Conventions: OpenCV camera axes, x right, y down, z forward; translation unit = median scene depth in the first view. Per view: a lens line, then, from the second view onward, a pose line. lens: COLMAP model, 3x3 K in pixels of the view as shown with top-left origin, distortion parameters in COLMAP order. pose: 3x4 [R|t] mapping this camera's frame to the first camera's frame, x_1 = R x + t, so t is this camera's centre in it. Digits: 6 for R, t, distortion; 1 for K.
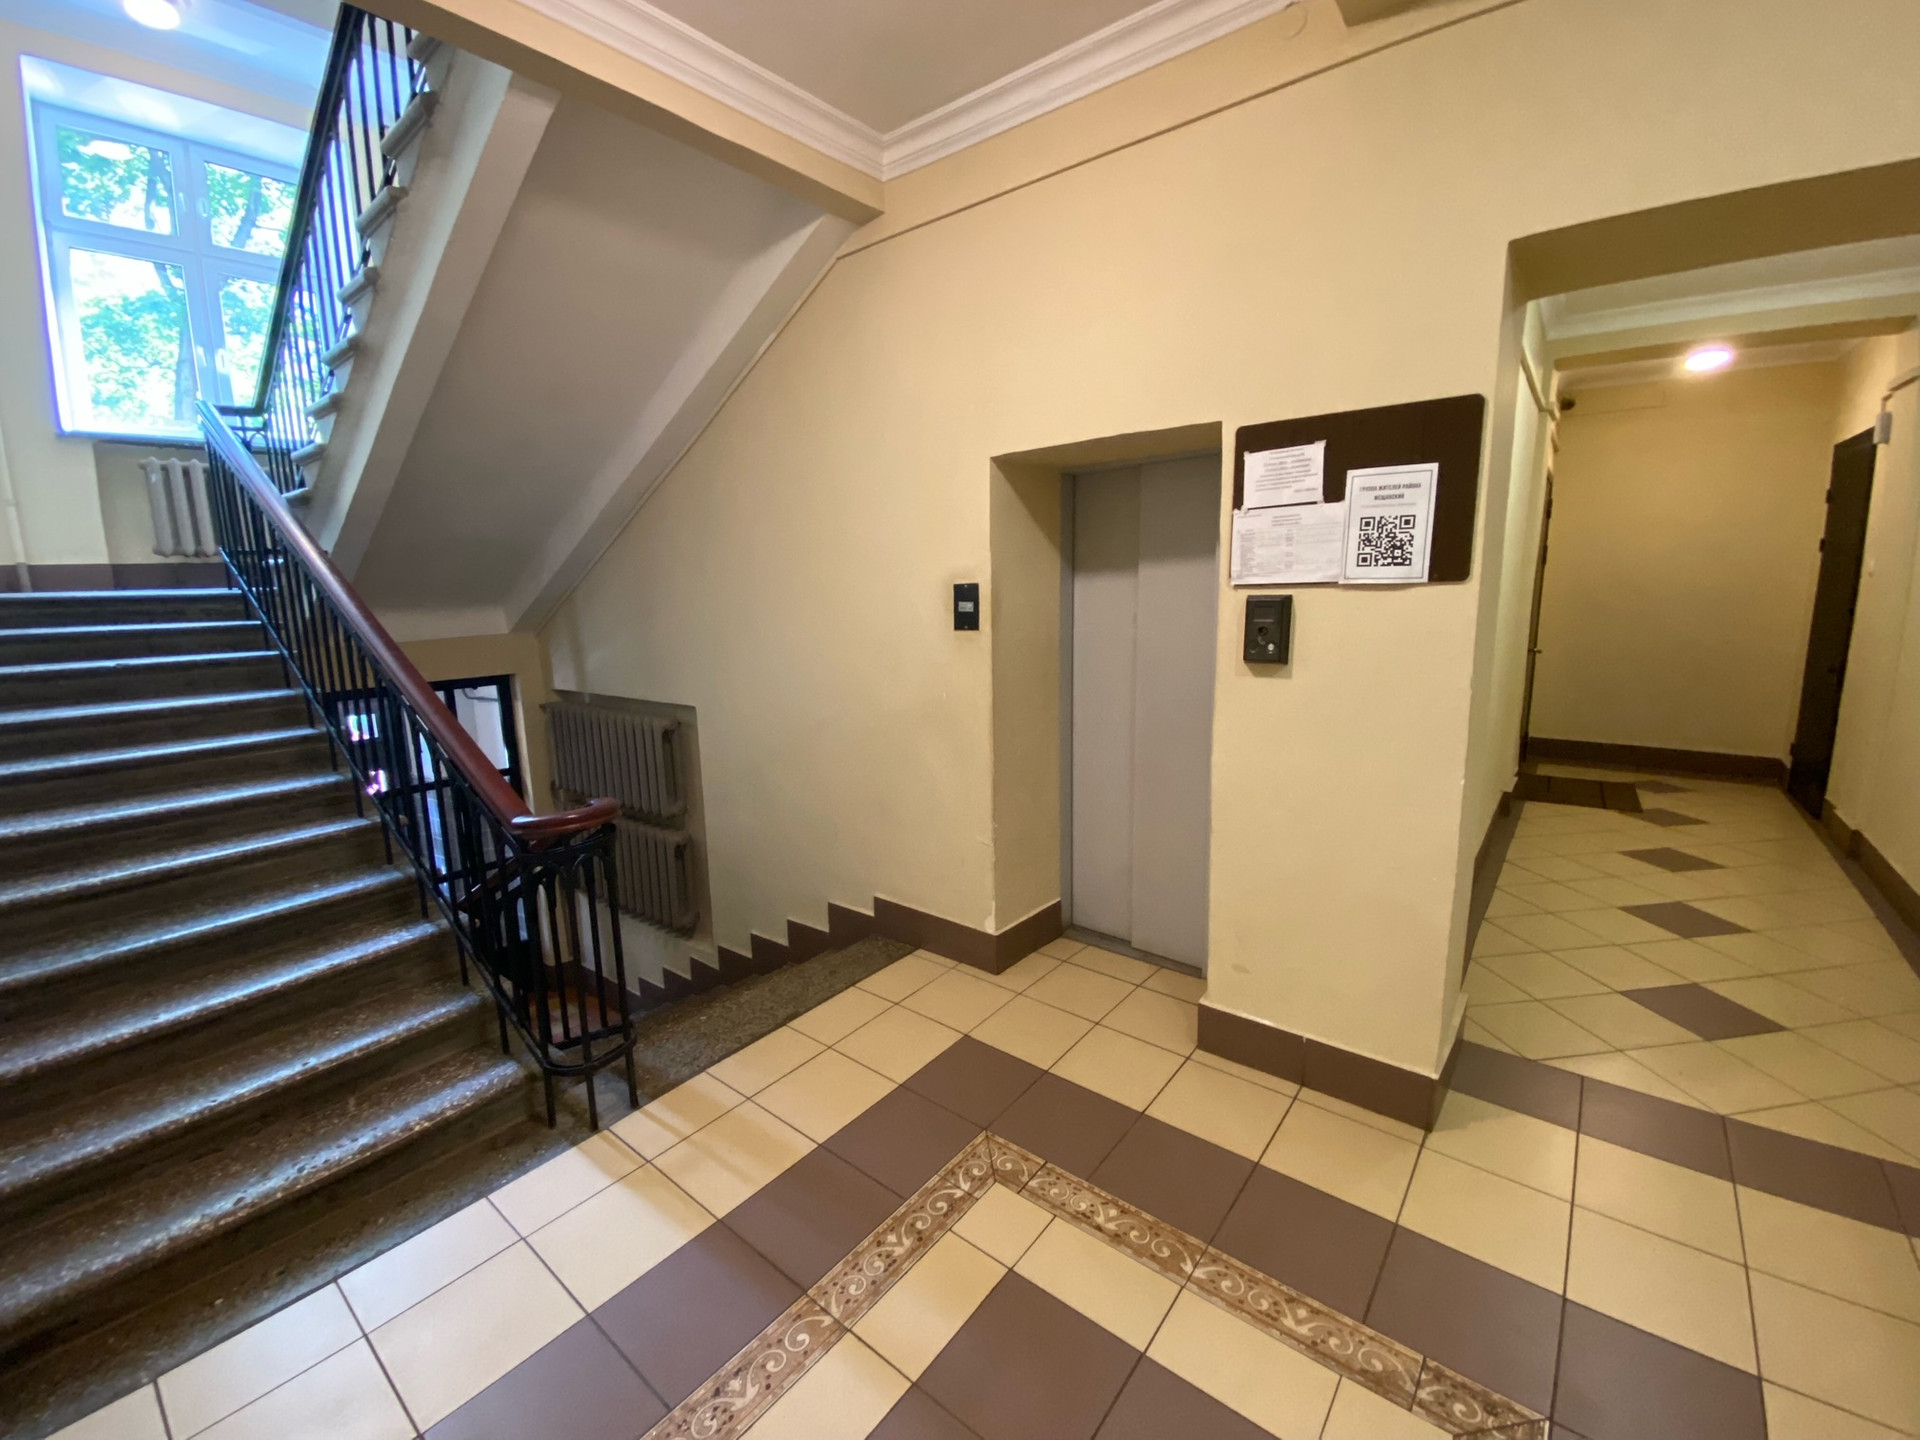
lens RADIAL K [[781.2, 0, 958.8], [0, 781.2, 713.5], [0, 0, 1]] dist [0.003534, -0.013891]
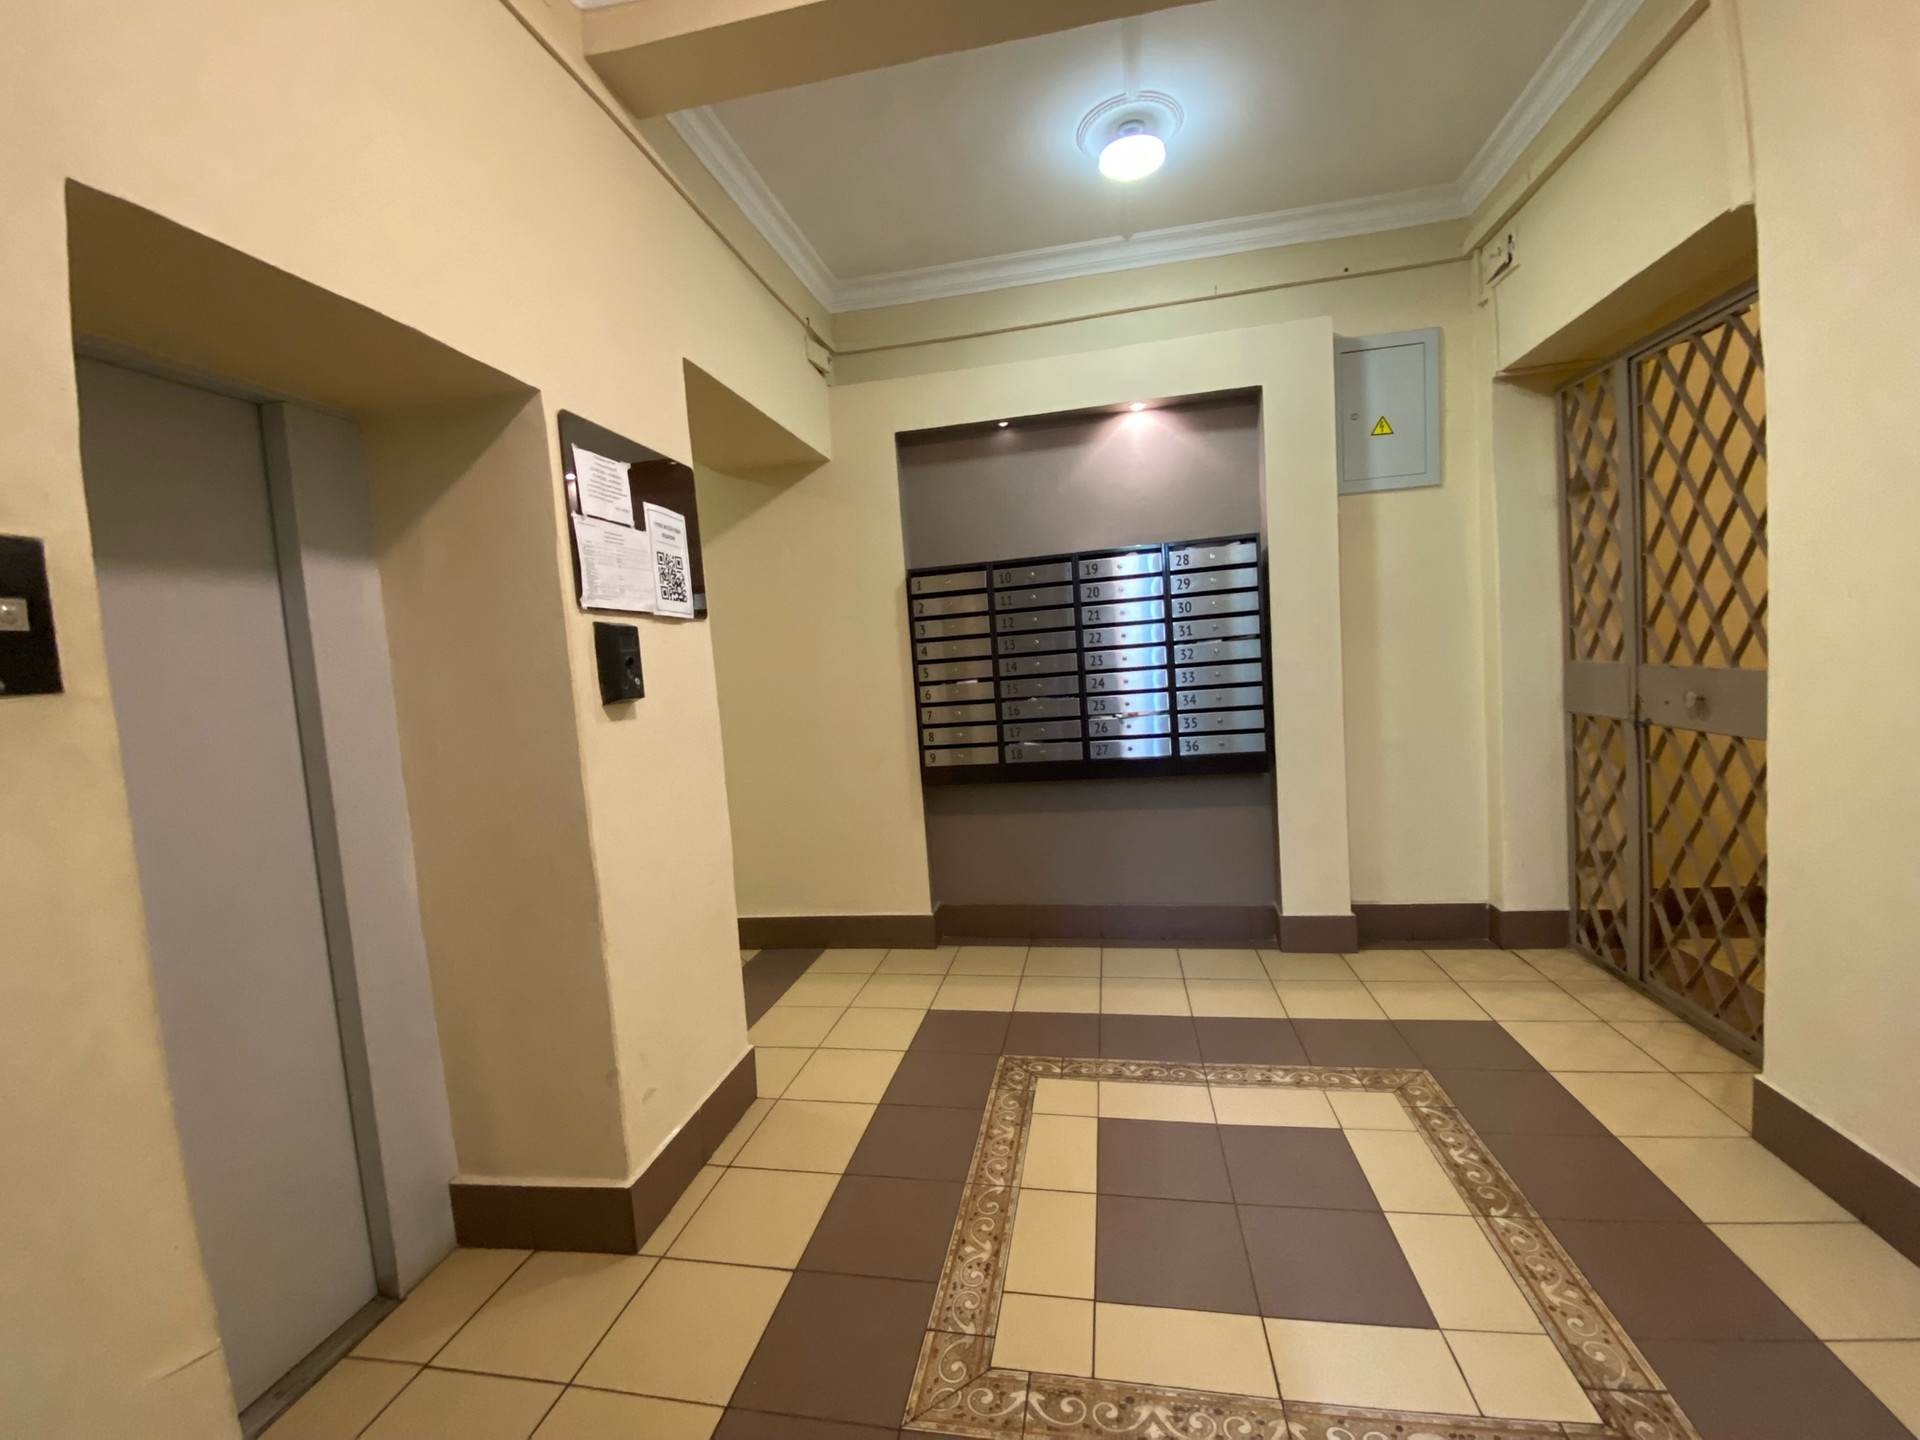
lens RADIAL K [[774.7, 0, 960.0], [0, 774.7, 720.0], [0, 0, 1]] dist [0.001462, -0.008435]
pose [[-0.469931, -0.007298, 0.882673, -0.568064], [0.222176, 0.966795, 0.126279, -0.079916], [-0.854285, 0.255451, -0.452706, 1.193847]]
